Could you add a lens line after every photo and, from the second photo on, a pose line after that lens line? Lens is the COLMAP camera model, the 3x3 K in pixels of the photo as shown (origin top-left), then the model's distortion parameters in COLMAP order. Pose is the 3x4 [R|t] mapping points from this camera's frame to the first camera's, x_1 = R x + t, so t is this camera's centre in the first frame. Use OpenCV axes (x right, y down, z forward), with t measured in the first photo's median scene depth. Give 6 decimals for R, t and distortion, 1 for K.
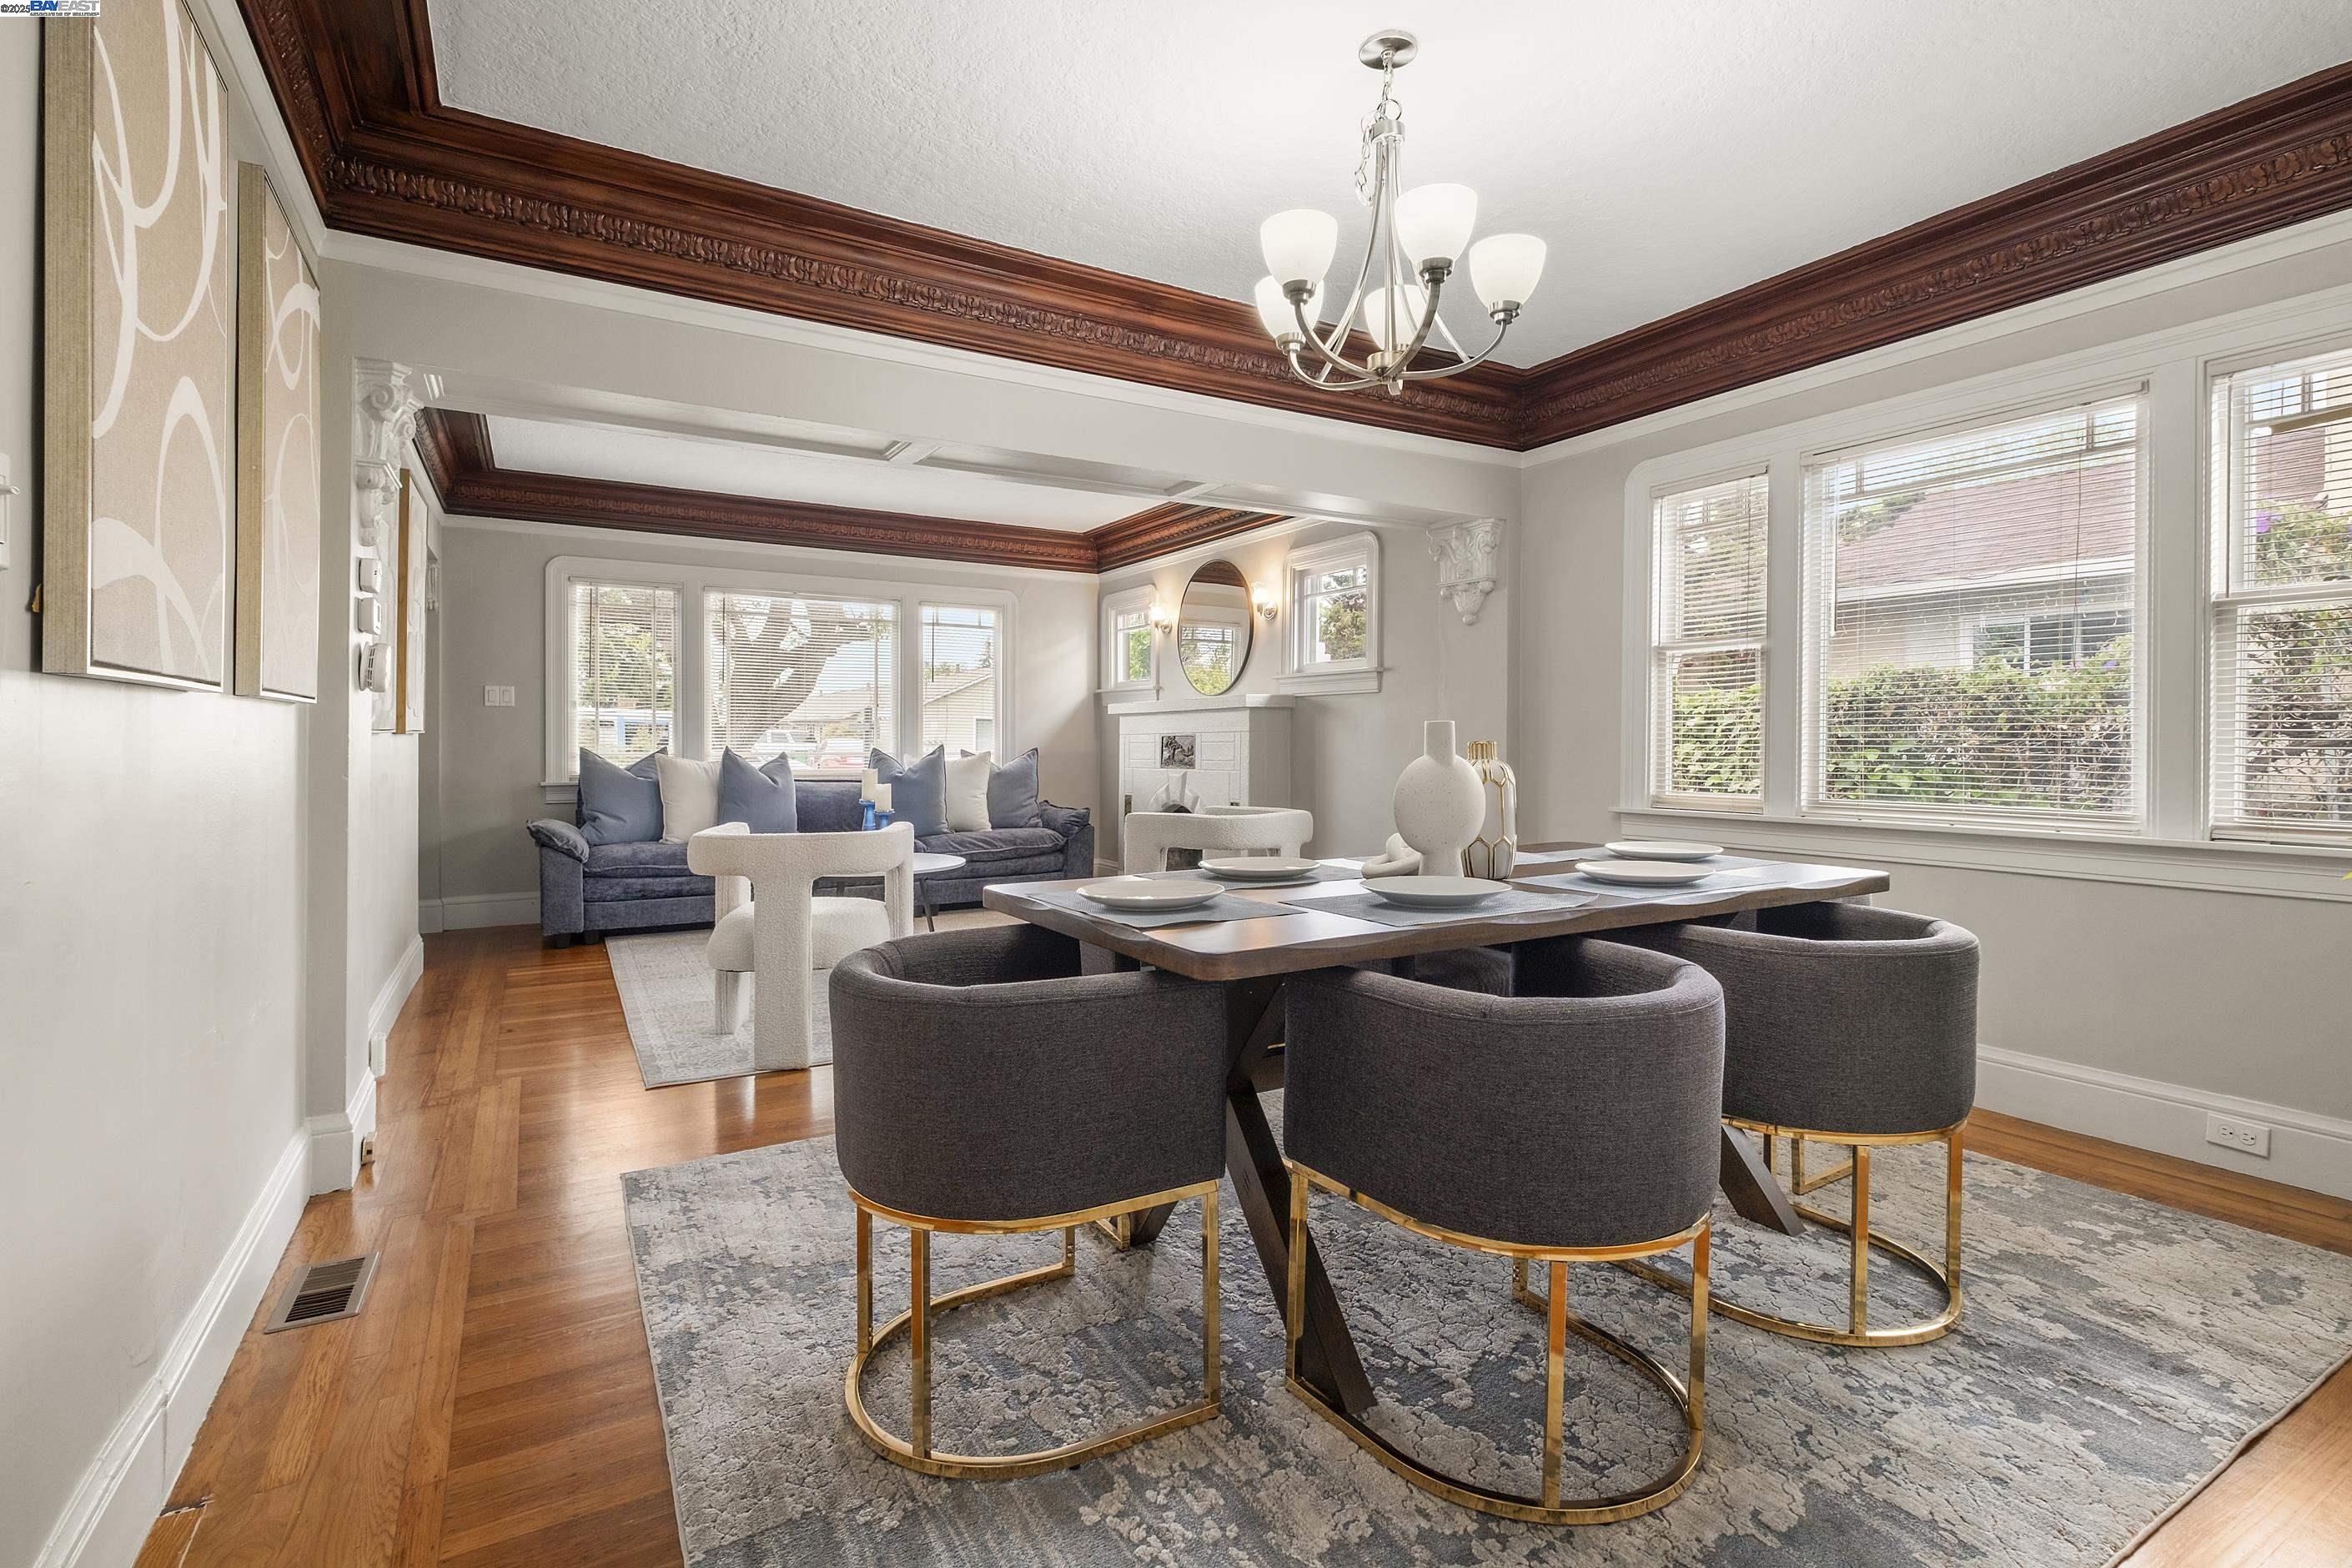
lens RADIAL K [[1087.1, 0, 1188.3], [0, 1087.1, 732.8], [0, 0, 1]] dist [-0.001643, -0.000145]
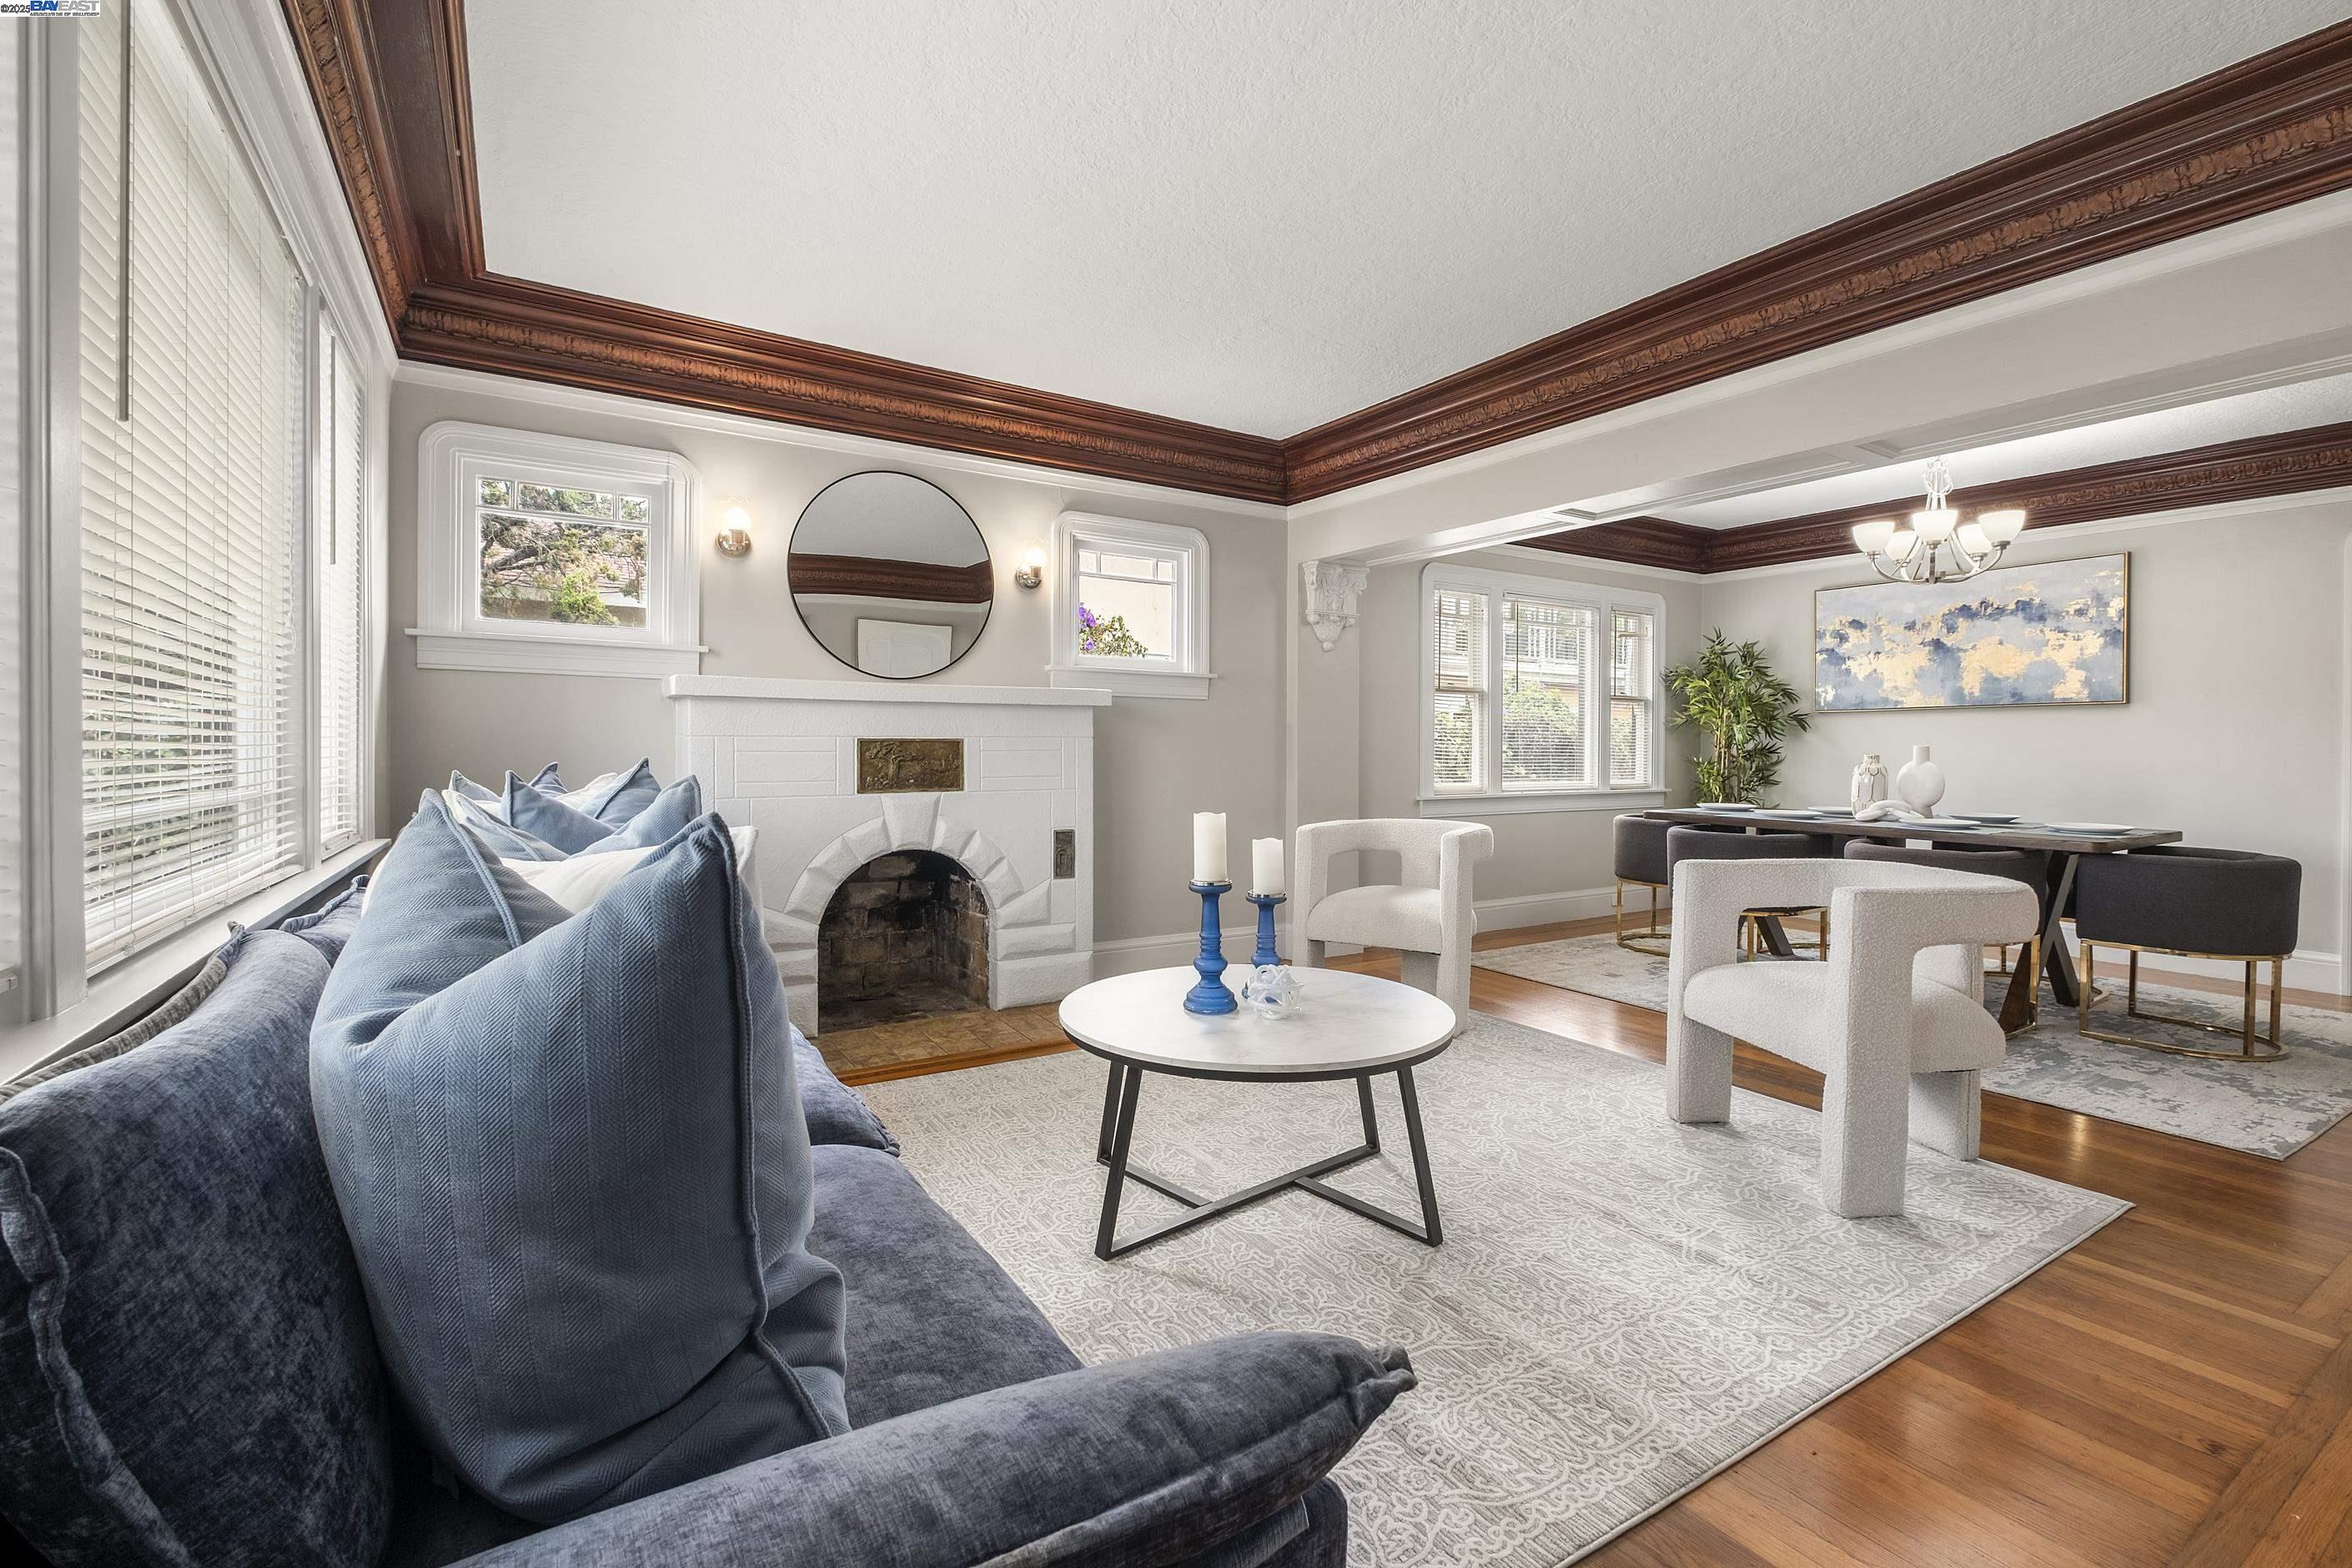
lens RADIAL K [[1033.0, 0, 1176.9], [0, 1033.0, 761.5], [0, 0, 1]] dist [0.004907, -0.004867]
pose [[-0.027853, -0.016231, 0.999480, -0.647327], [-0.014168, 0.999774, 0.015841, 0.002912], [-0.999512, -0.013719, -0.028076, 0.908544]]
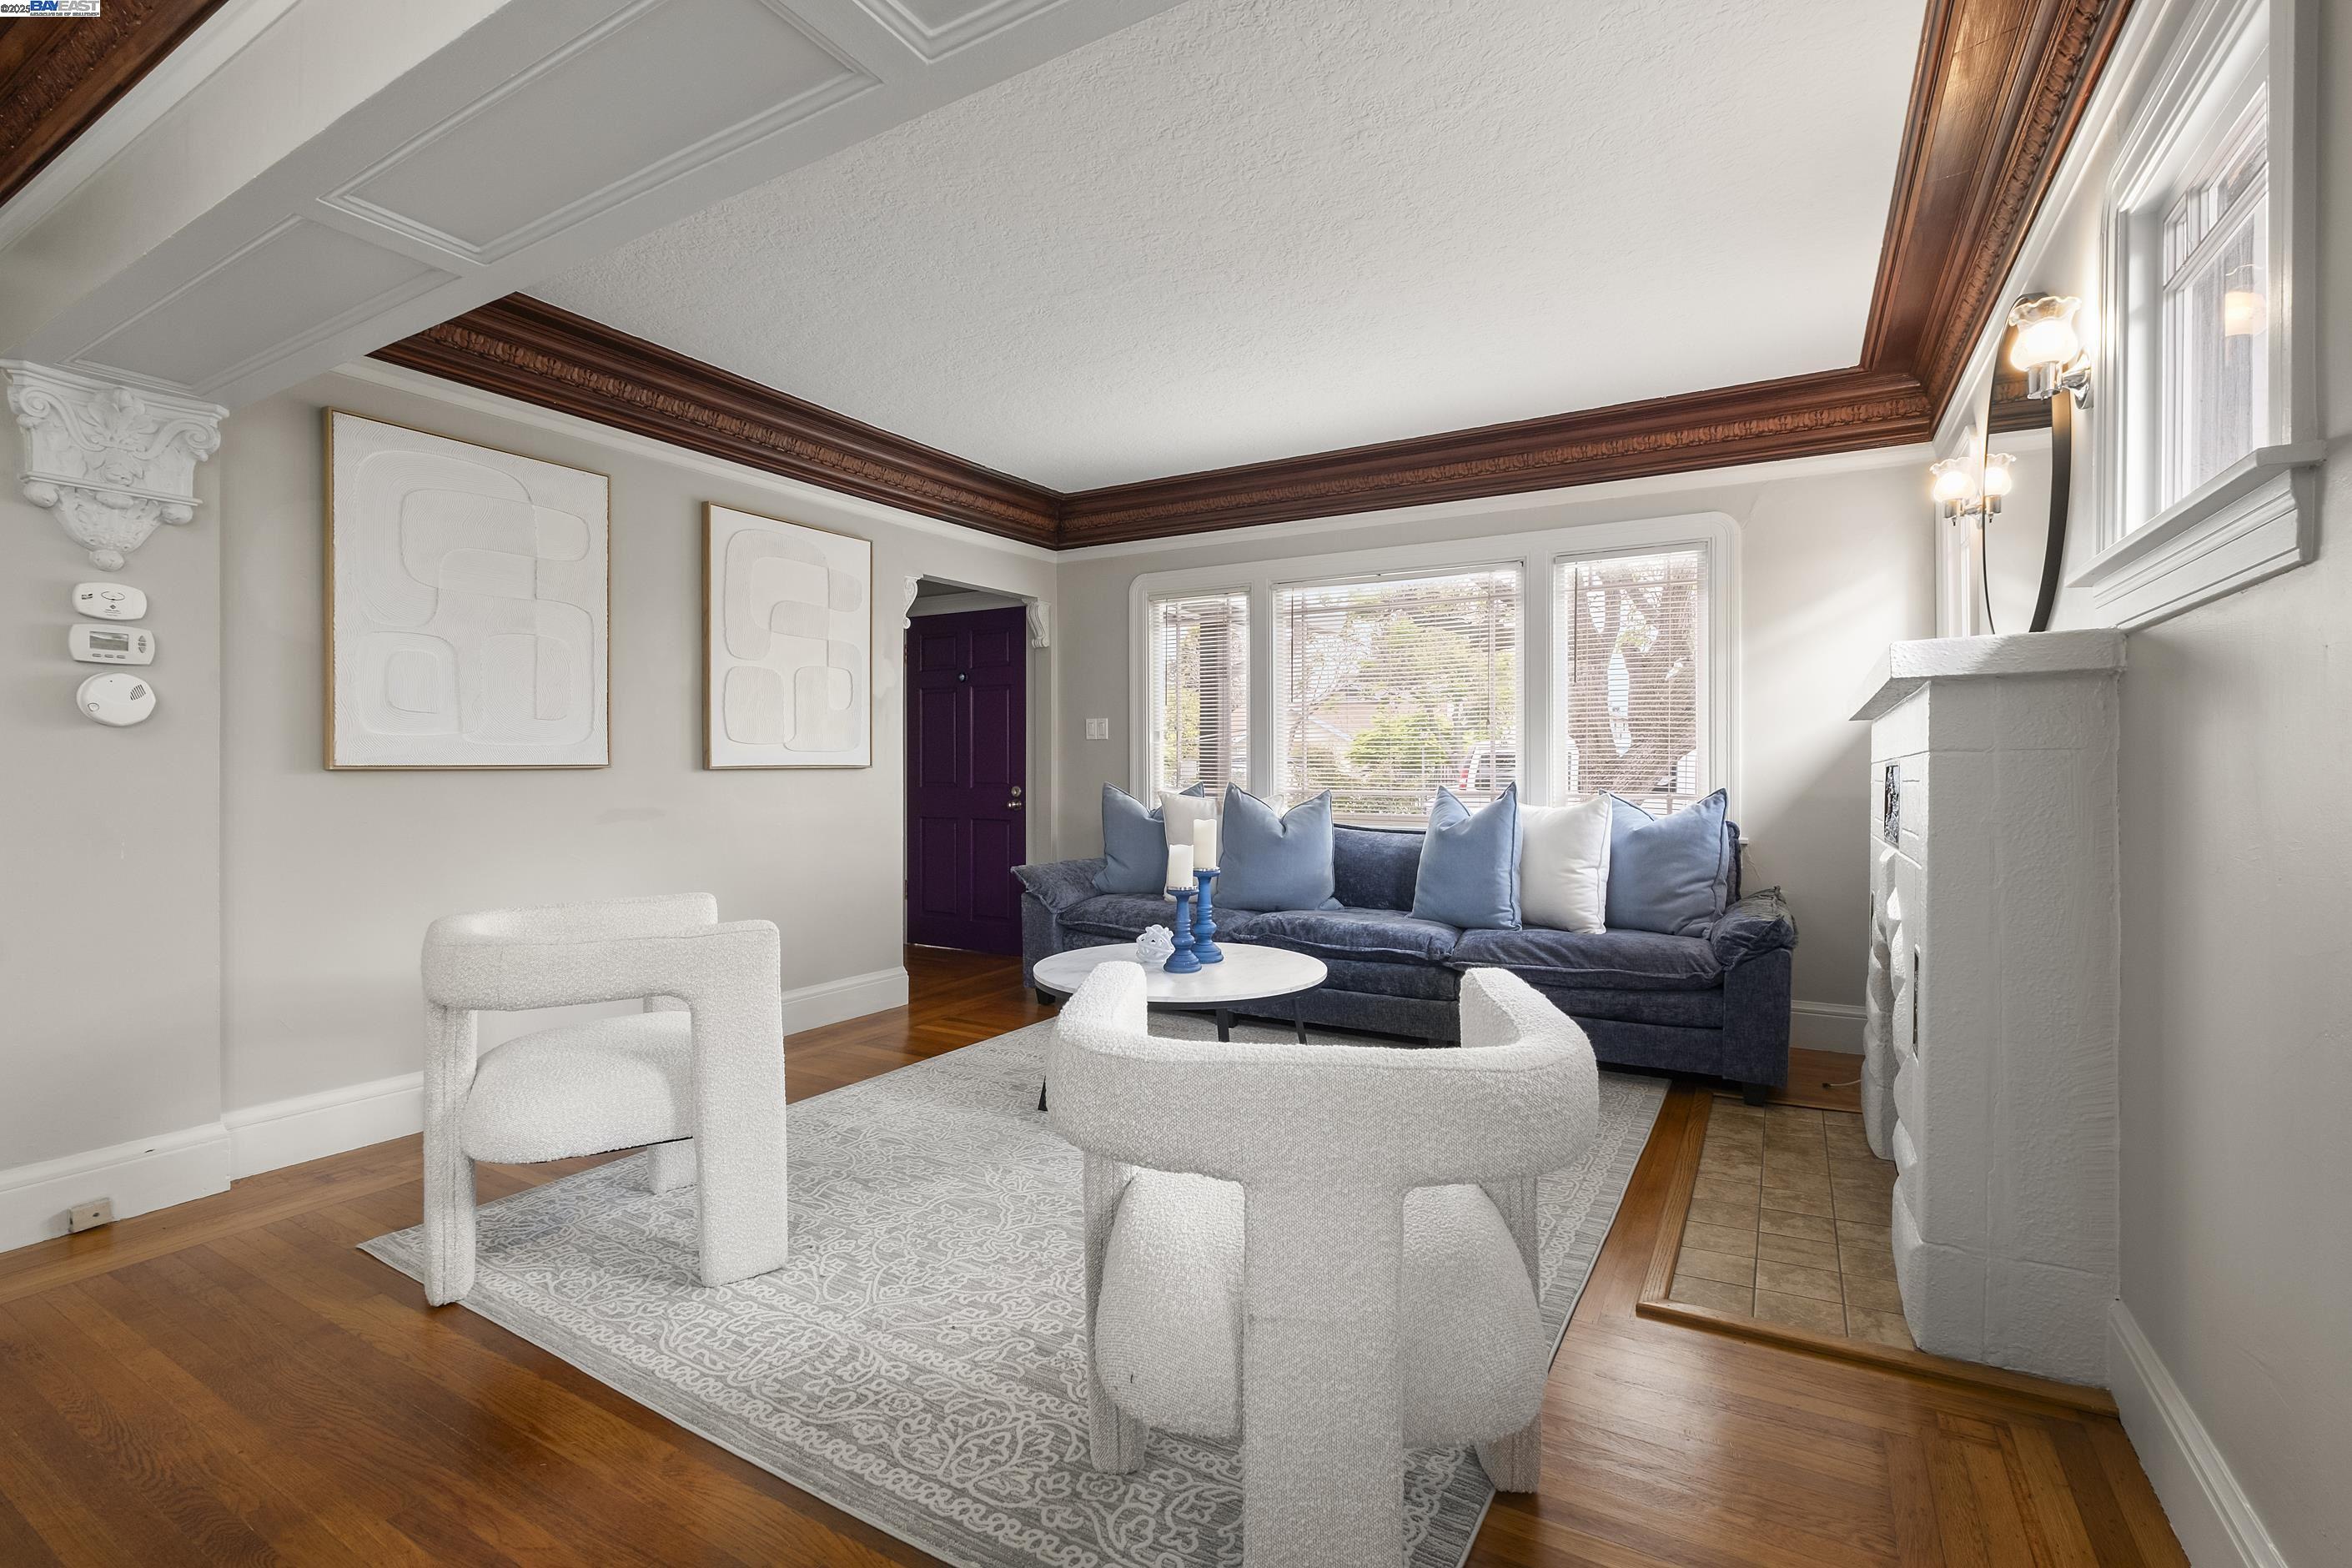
lens RADIAL K [[1033.0, 0, 1171.6], [0, 1033.0, 778.1], [0, 0, 1]] dist [0.004907, -0.004867]
pose [[0.483761, 0.005105, -0.875185, 0.211446], [0.006537, 0.999934, 0.009446, 0.001935], [0.875176, -0.010291, 0.483696, 0.606027]]
